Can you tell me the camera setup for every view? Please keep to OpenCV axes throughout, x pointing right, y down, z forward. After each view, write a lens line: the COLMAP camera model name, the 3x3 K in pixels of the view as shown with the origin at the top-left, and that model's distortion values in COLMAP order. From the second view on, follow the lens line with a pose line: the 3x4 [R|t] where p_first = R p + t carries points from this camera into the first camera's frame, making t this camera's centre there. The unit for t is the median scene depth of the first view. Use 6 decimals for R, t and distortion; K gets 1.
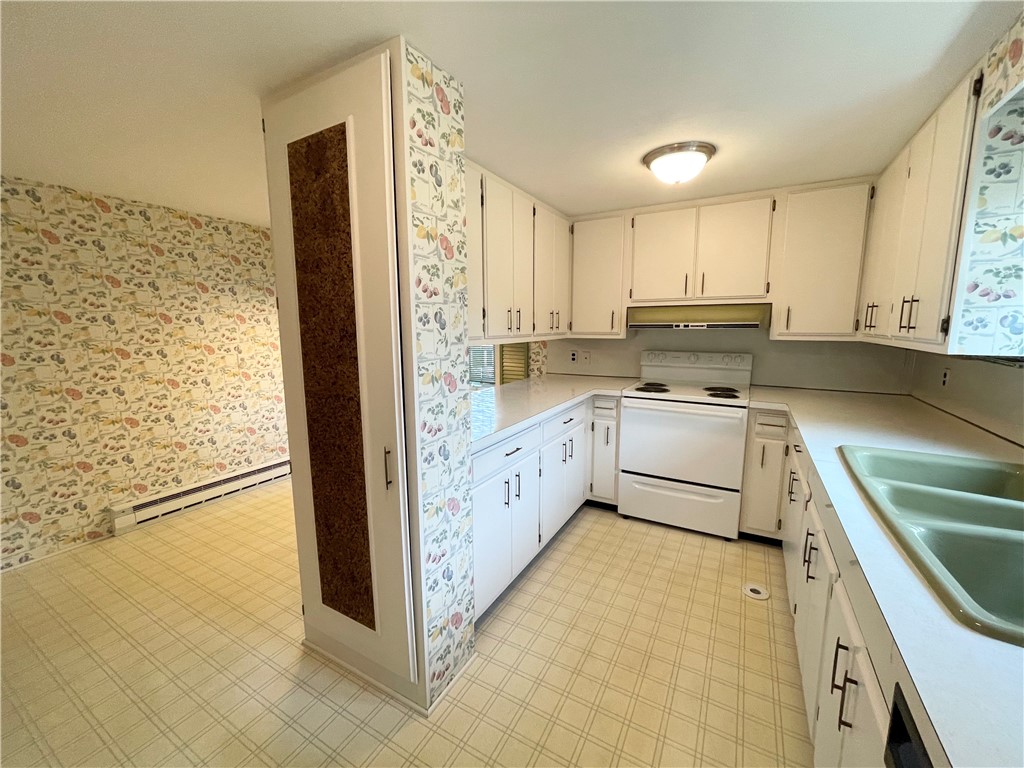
lens RADIAL K [[423.2, 0, 510.3], [0, 423.2, 387.7], [0, 0, 1]] dist [-0.000604, -0.000110]
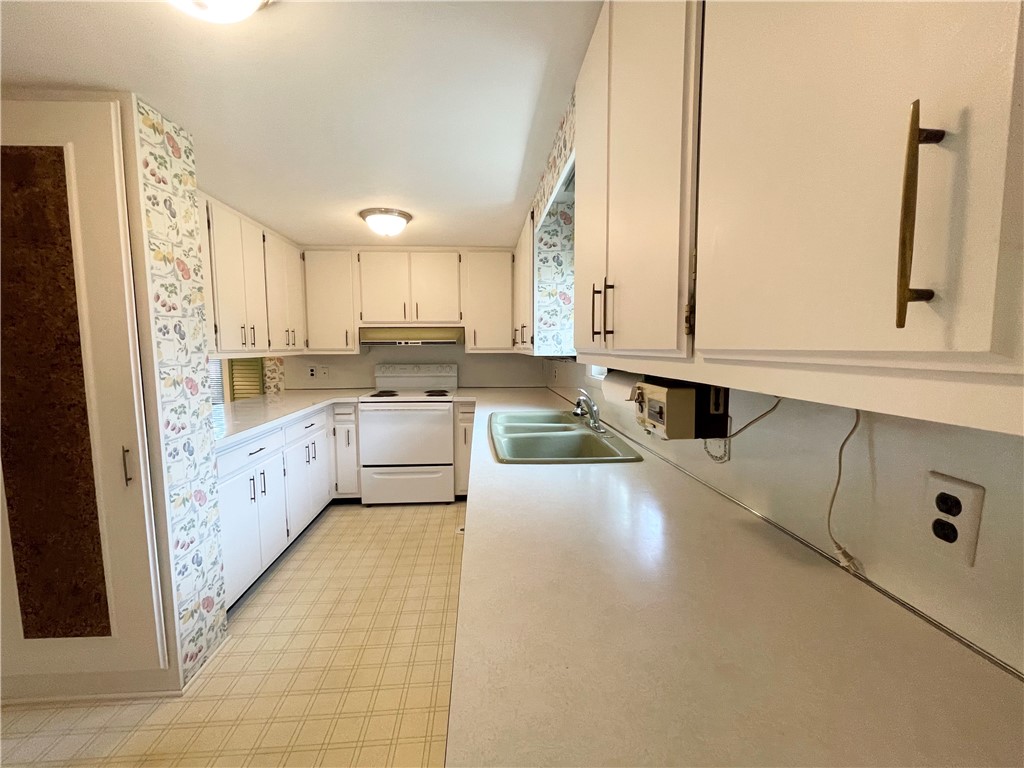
lens RADIAL K [[420.2, 0, 509.5], [0, 420.2, 383.8], [0, 0, 1]] dist [-0.000913, 0.000730]
pose [[0.834535, -0.047255, 0.548925, -0.045685], [0.080912, 0.996024, -0.037268, 0.086043], [-0.544982, 0.075516, 0.835040, -0.381101]]
